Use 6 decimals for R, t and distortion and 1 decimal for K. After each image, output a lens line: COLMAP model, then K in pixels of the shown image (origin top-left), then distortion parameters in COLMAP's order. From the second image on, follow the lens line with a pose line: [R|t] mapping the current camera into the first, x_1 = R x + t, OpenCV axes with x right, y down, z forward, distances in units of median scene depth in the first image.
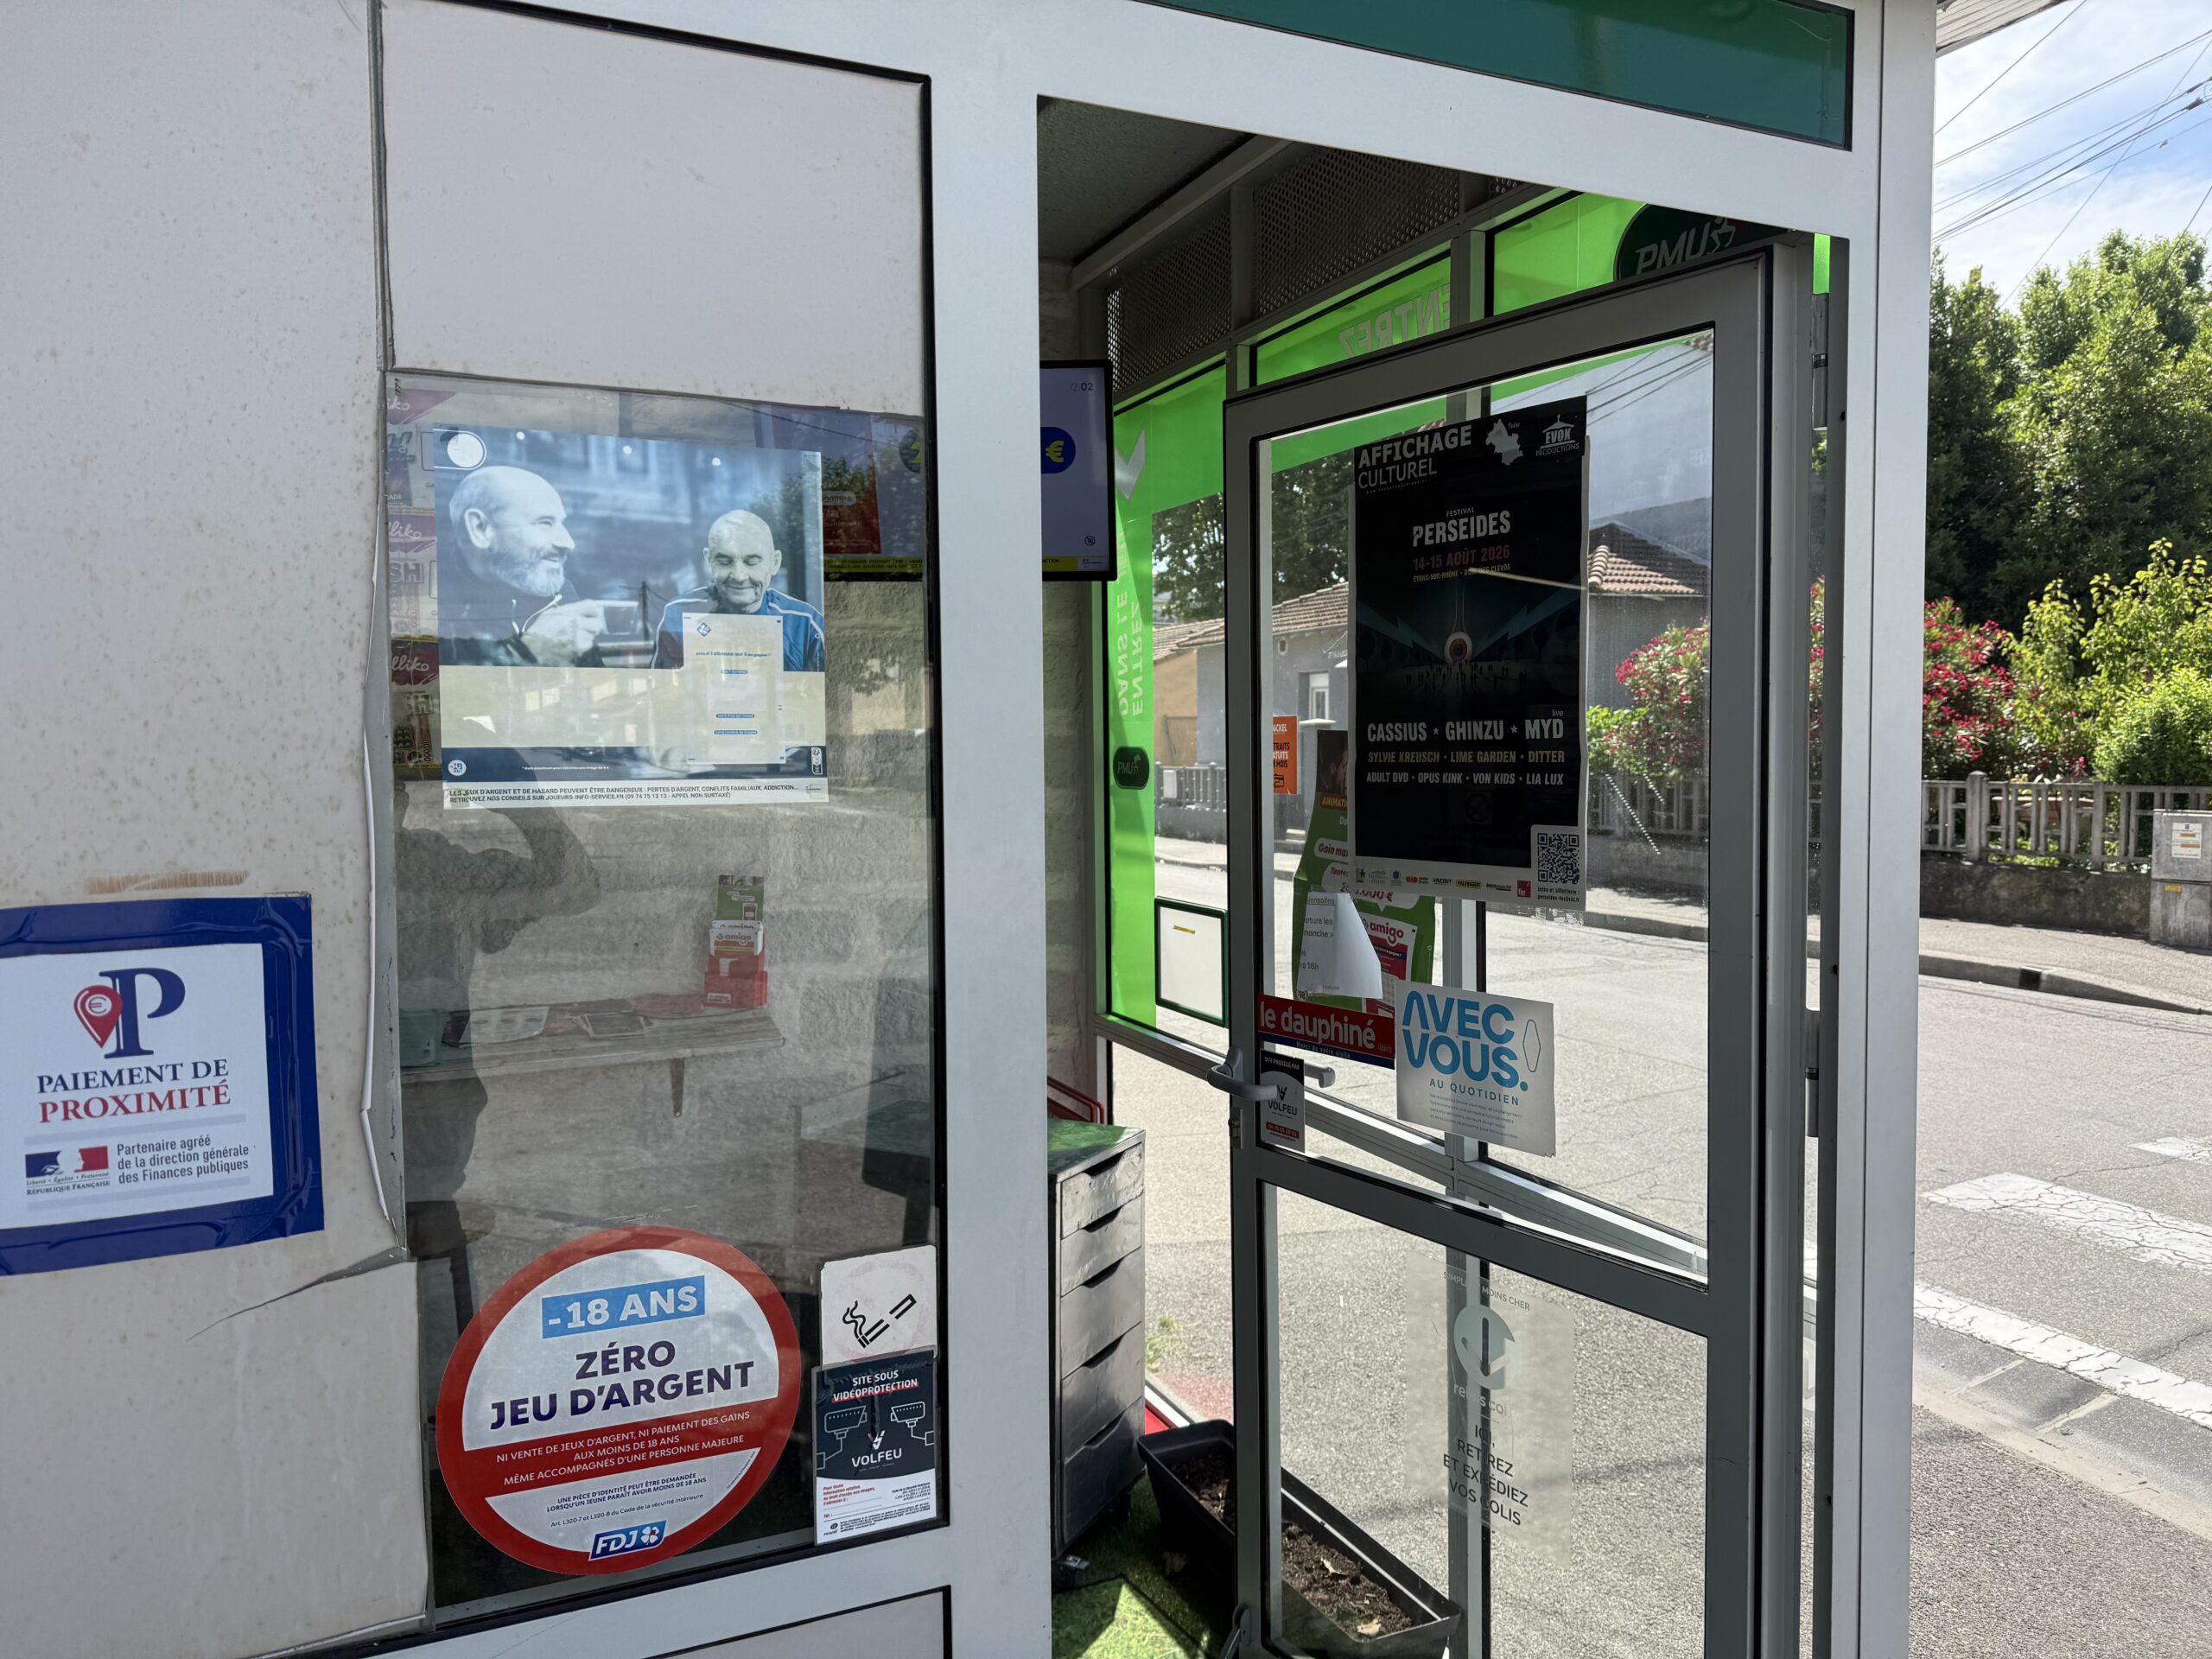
lens RADIAL K [[1565.2, 0, 1115.0], [0, 1565.2, 819.0], [0, 0, 1]] dist [0.044116, -0.051443]
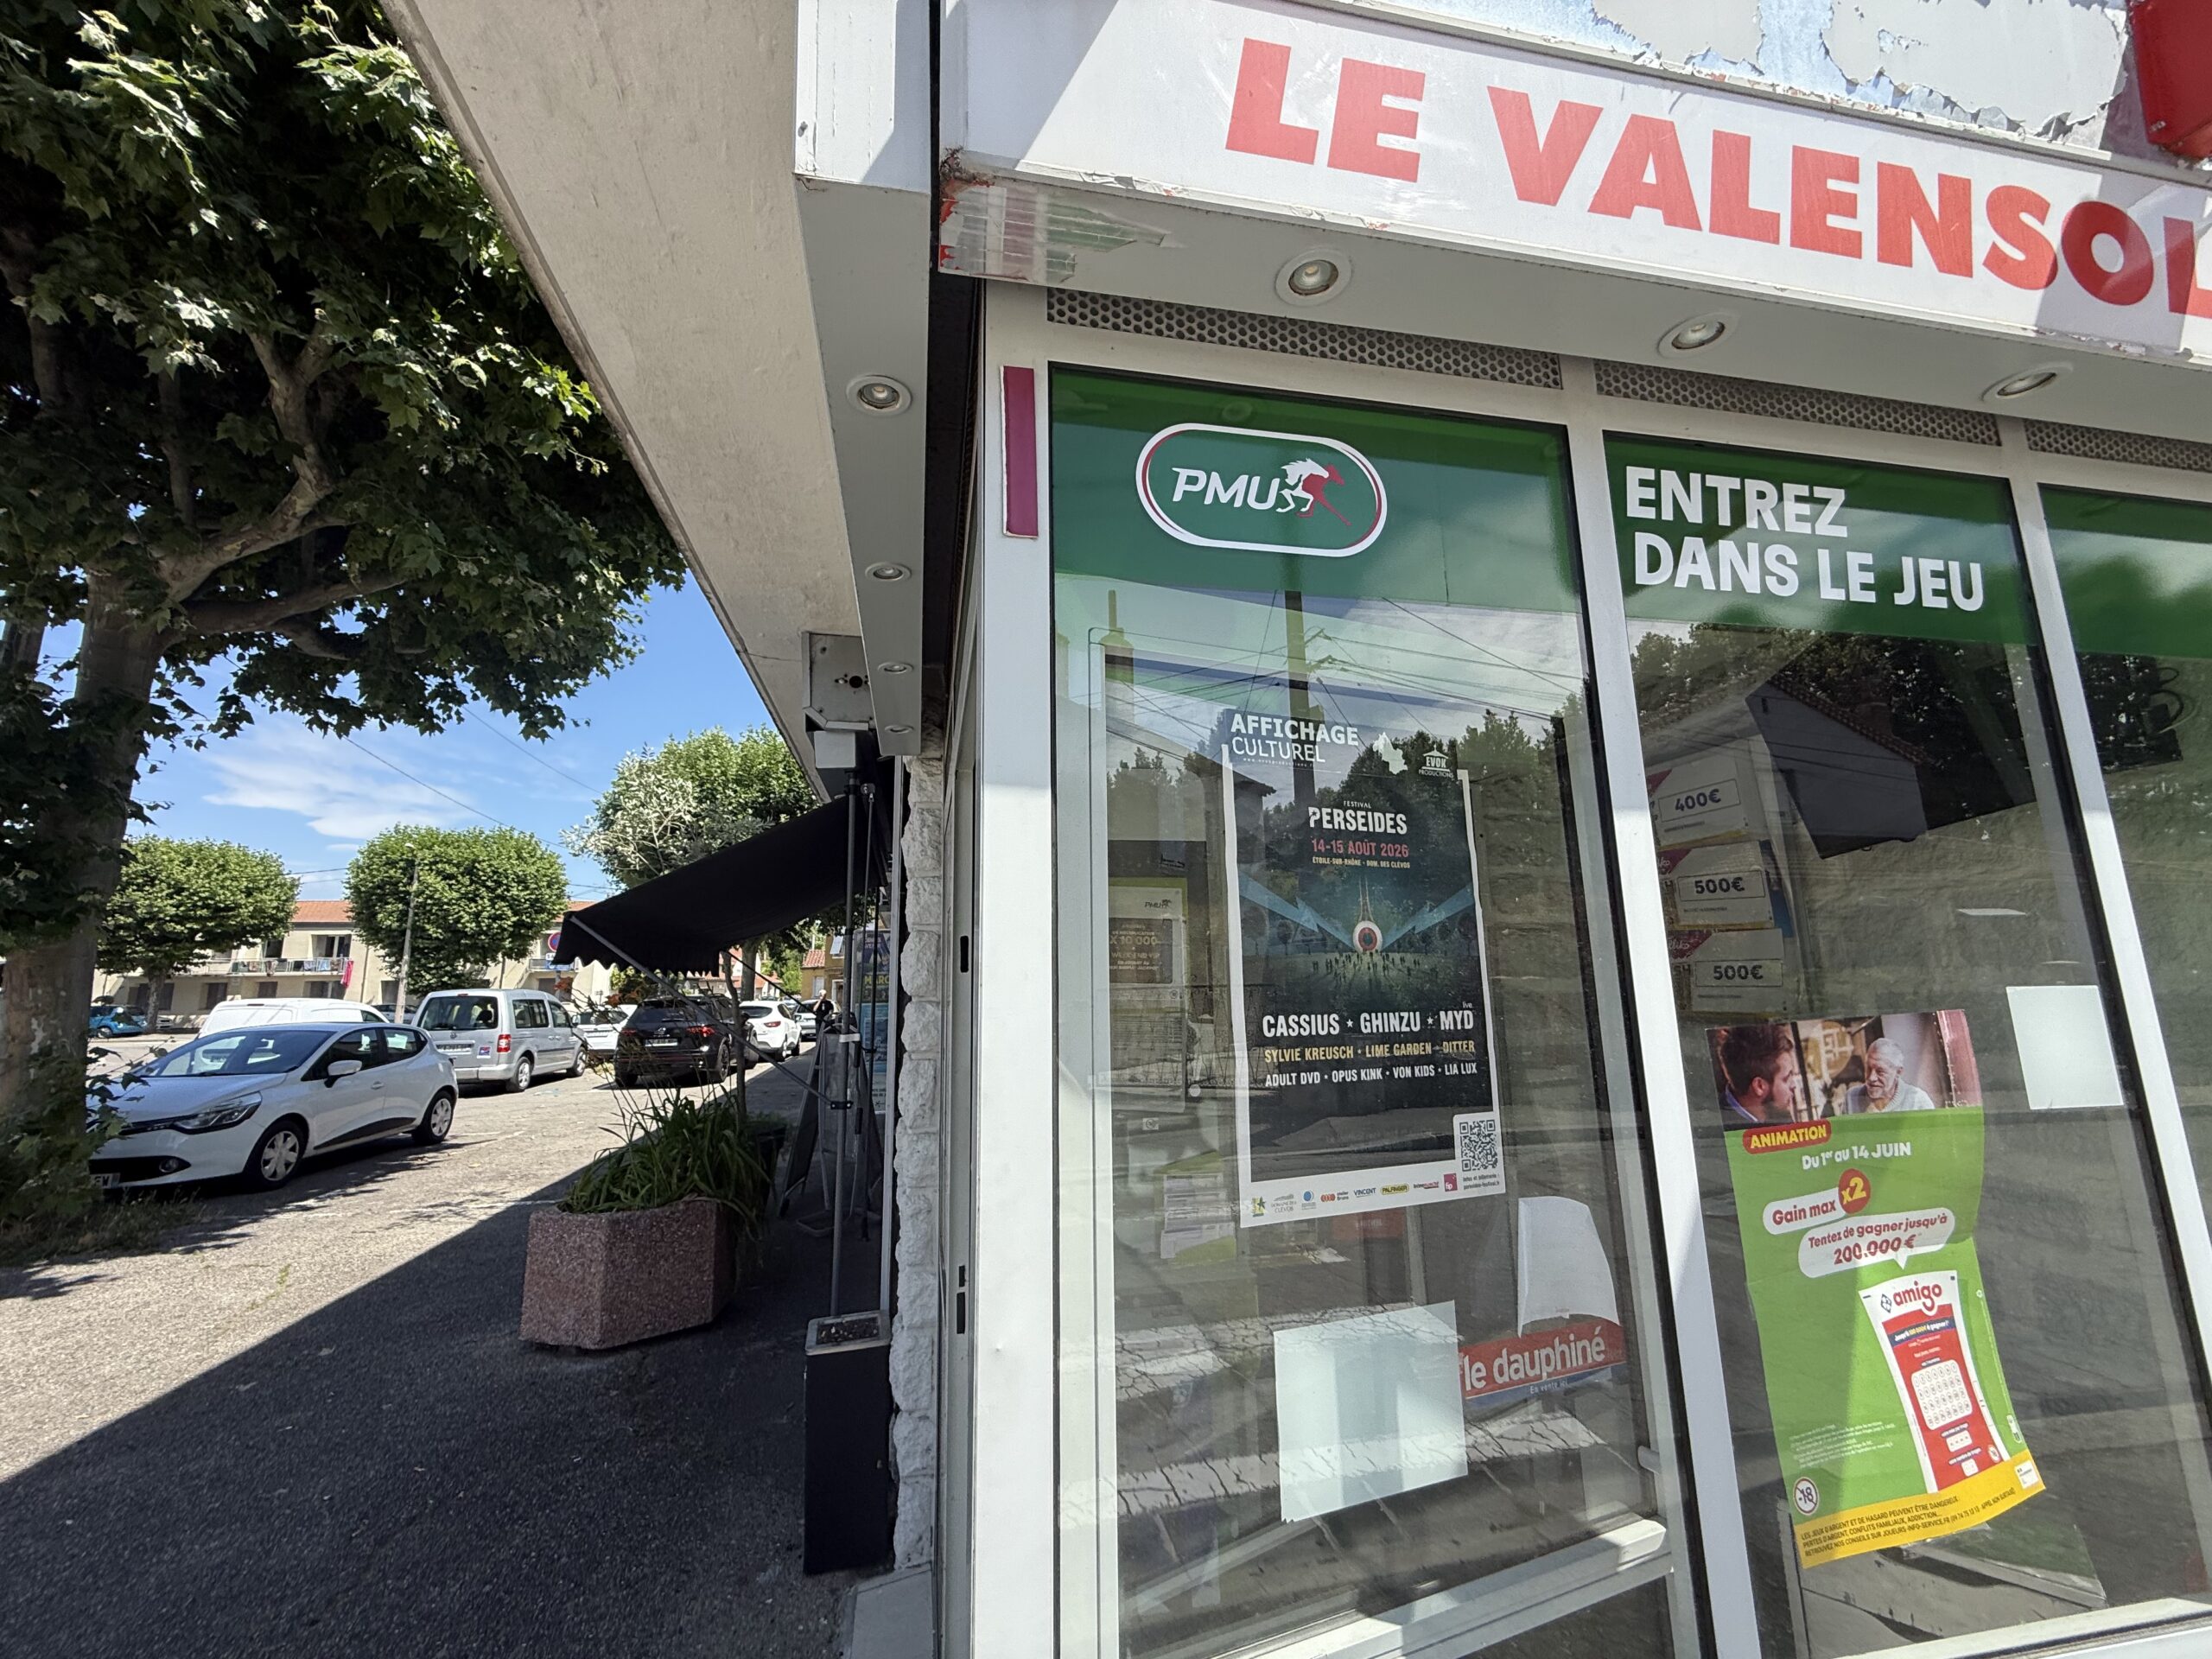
lens RADIAL K [[881.2, 0, 1095.0], [0, 881.2, 824.9], [0, 0, 1]] dist [-0.001167, 0.000887]
pose [[0.238335, 0.182893, 0.953806, -0.492346], [0.074582, 0.975761, -0.205739, -0.148291], [-0.968315, 0.120171, 0.218918, 1.720007]]
